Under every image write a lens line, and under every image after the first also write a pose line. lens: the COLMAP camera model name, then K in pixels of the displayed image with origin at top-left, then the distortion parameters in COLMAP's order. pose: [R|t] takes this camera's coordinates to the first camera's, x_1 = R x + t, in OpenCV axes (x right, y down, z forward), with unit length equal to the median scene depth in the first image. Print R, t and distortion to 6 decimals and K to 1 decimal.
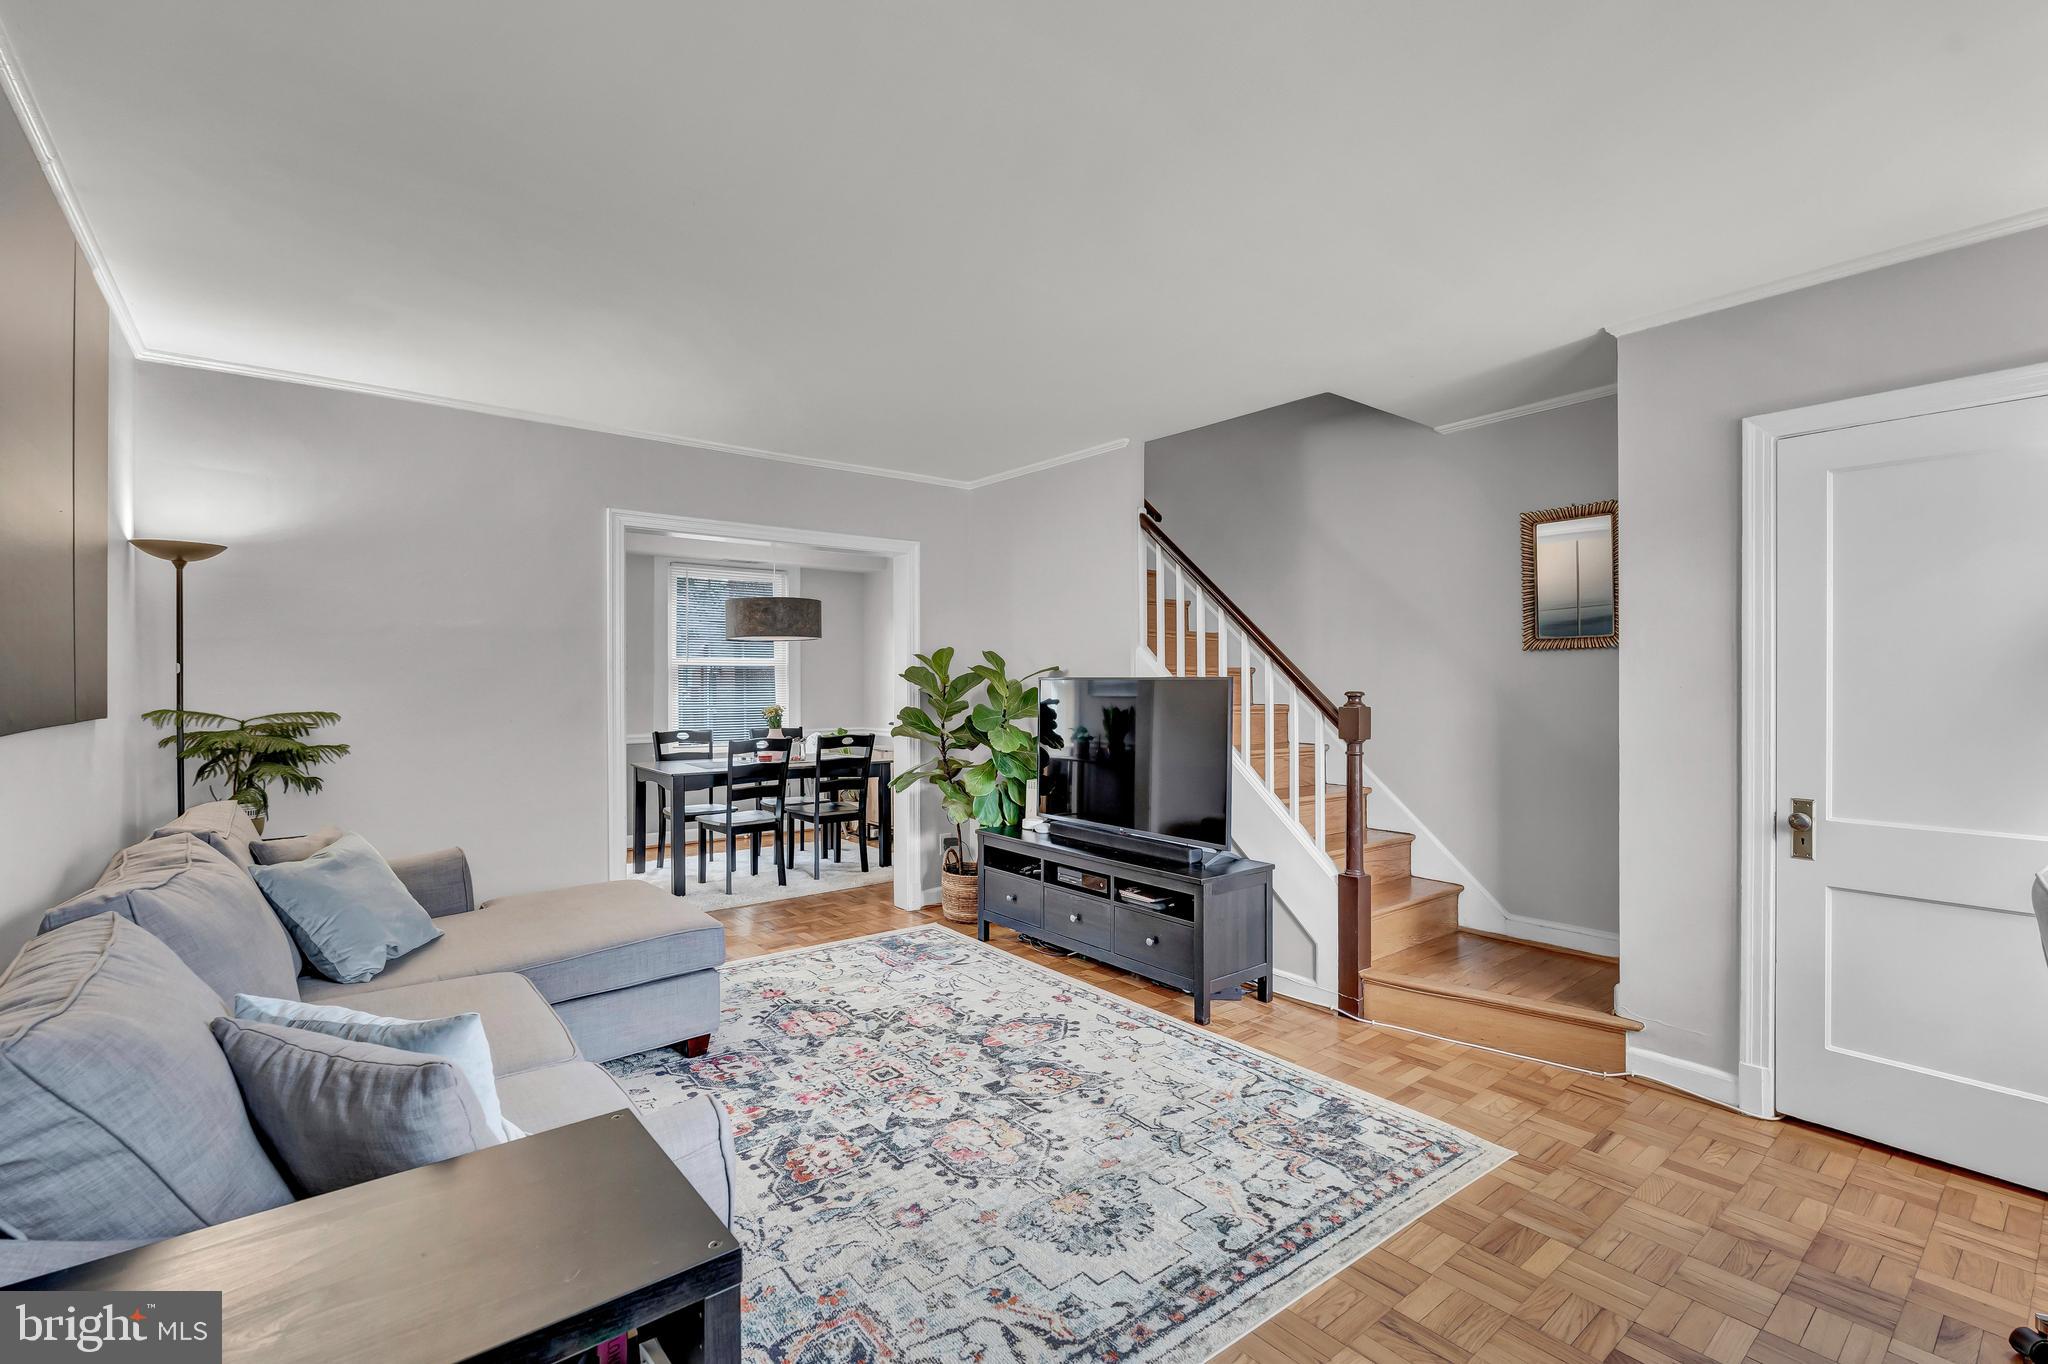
lens RADIAL K [[911.2, 0, 1027.5], [0, 911.2, 683.4], [0, 0, 1]] dist [-0.005276, 0.000542]
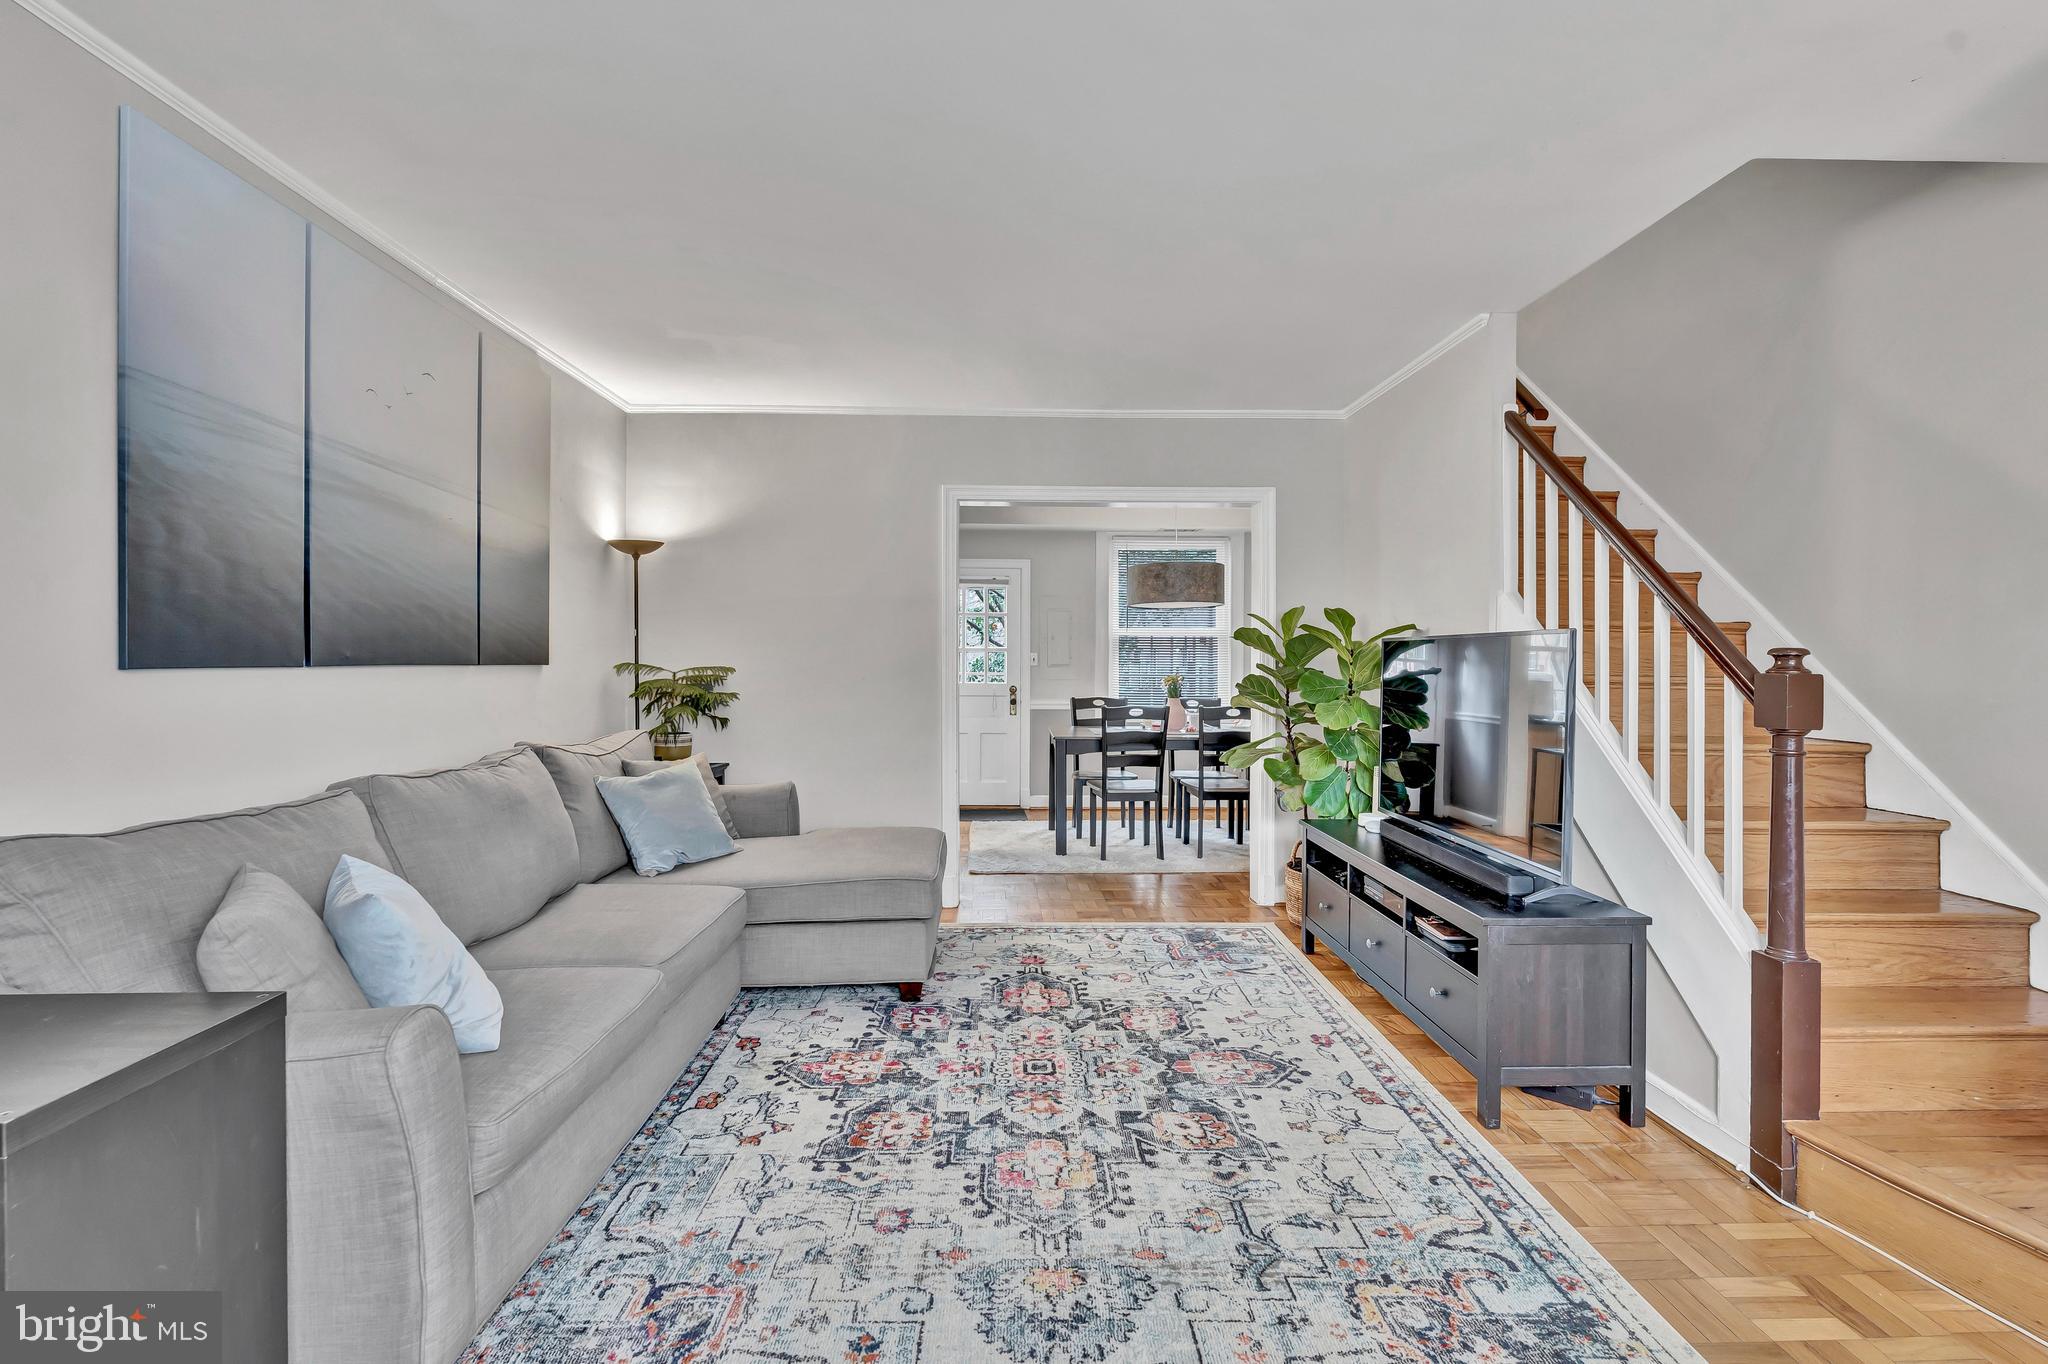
lens RADIAL K [[911.2, 0, 1022.6], [0, 911.2, 666.8], [0, 0, 1]] dist [-0.005276, 0.000542]
pose [[0.794774, 0.008078, -0.606851, 0.328318], [-0.005765, 0.999967, 0.005760, 0.020926], [0.606878, -0.001079, 0.794794, 0.232040]]
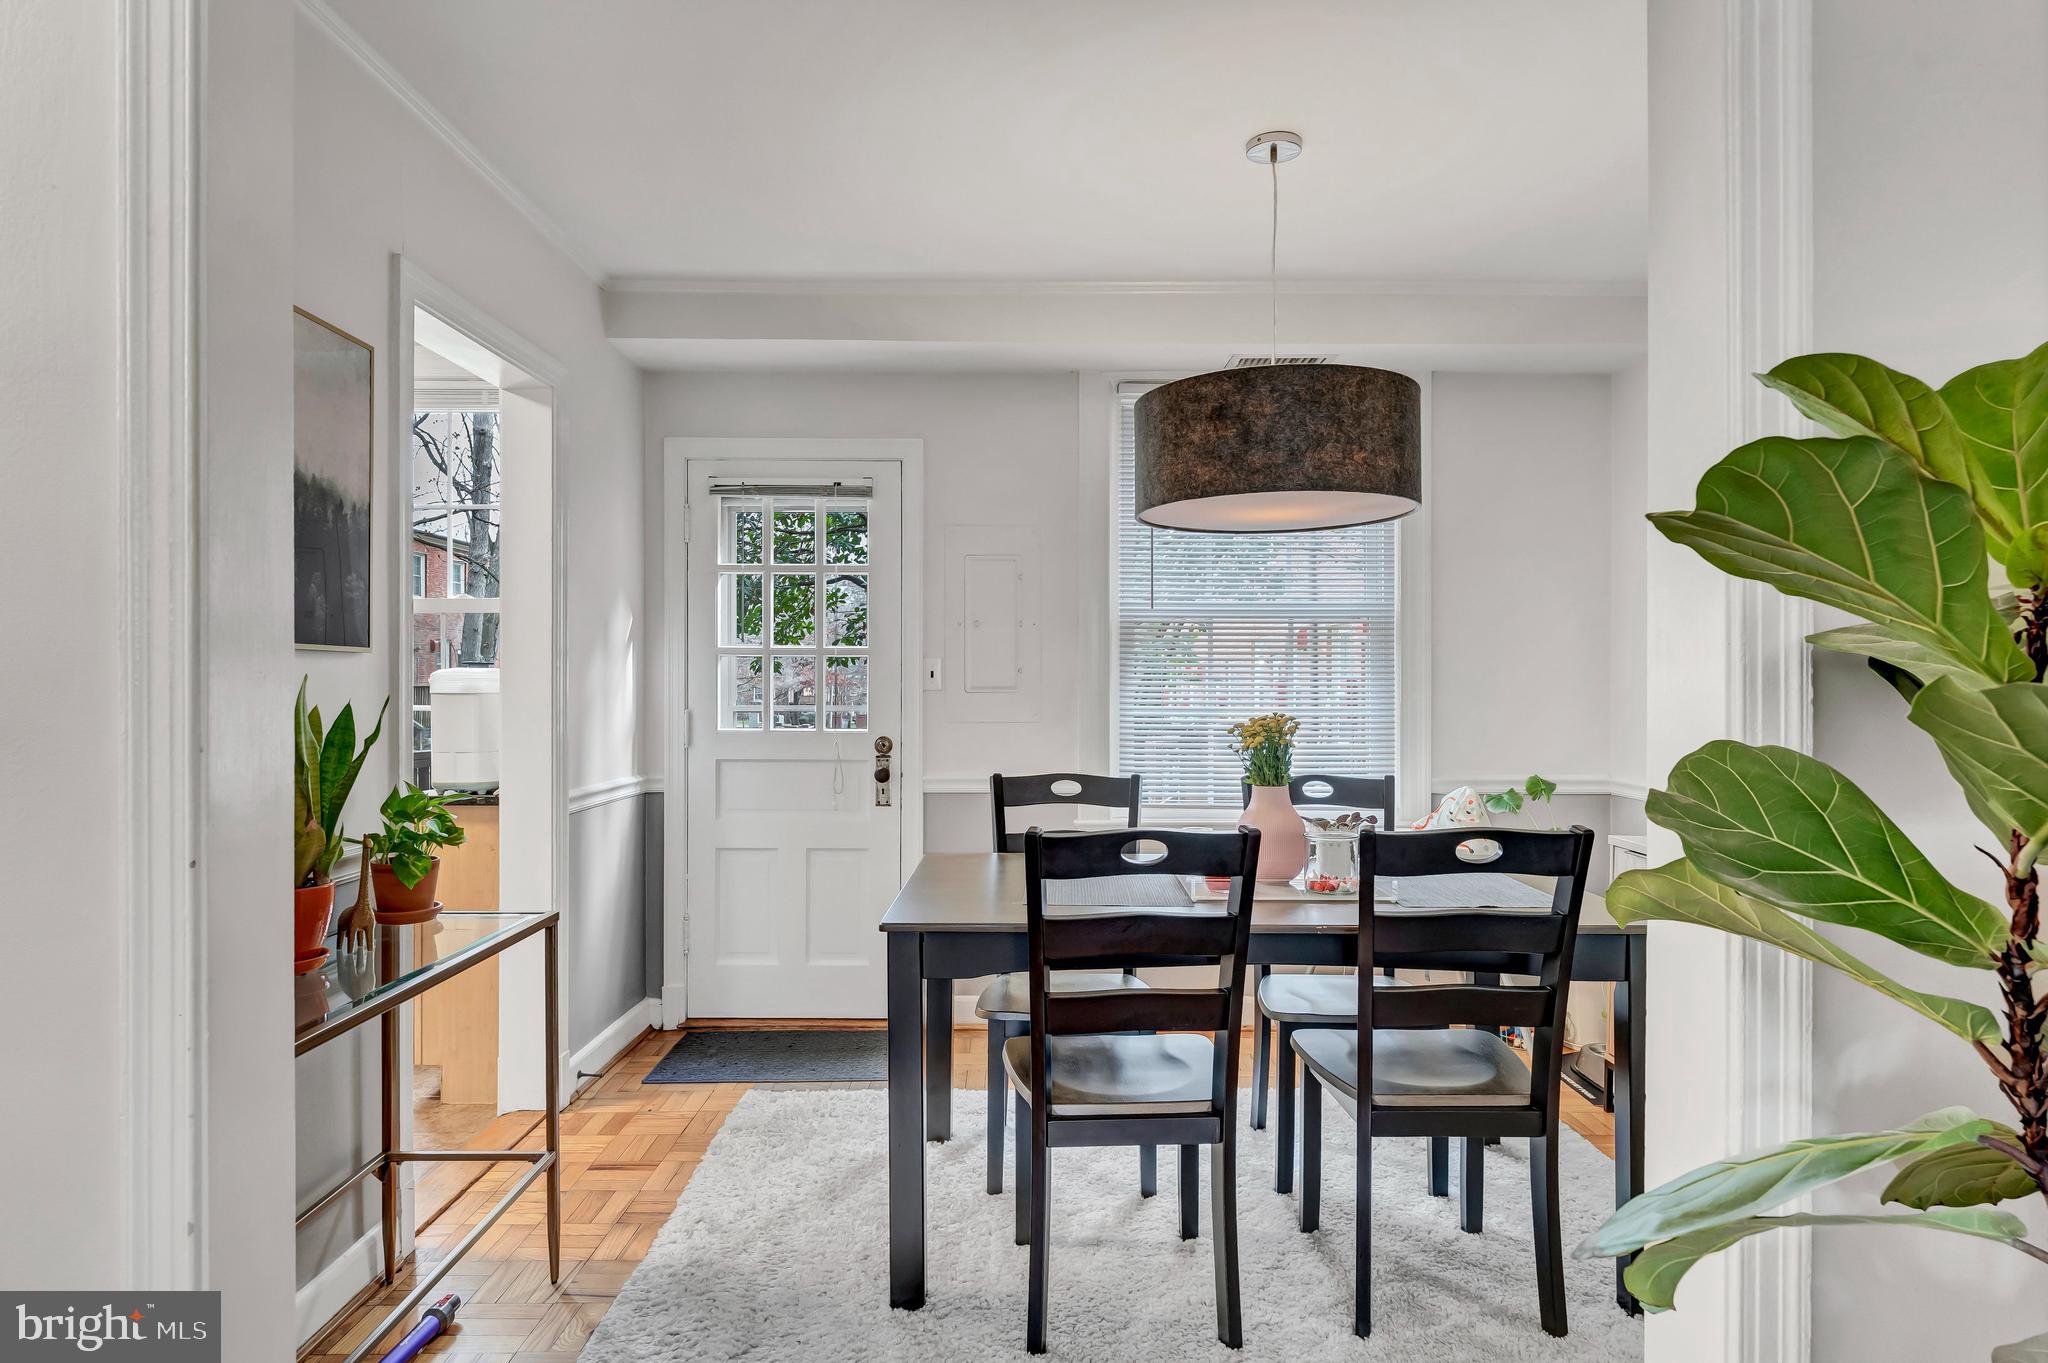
lens RADIAL K [[1186.1, 0, 1025.3], [0, 1186.1, 683.4], [0, 0, 1]] dist [-0.003892, 0.000254]
pose [[0.778197, 0.003833, -0.628009, -0.138485], [-0.003546, 0.999992, 0.001709, 0.022494], [0.628010, 0.000897, 0.778205, 1.092918]]
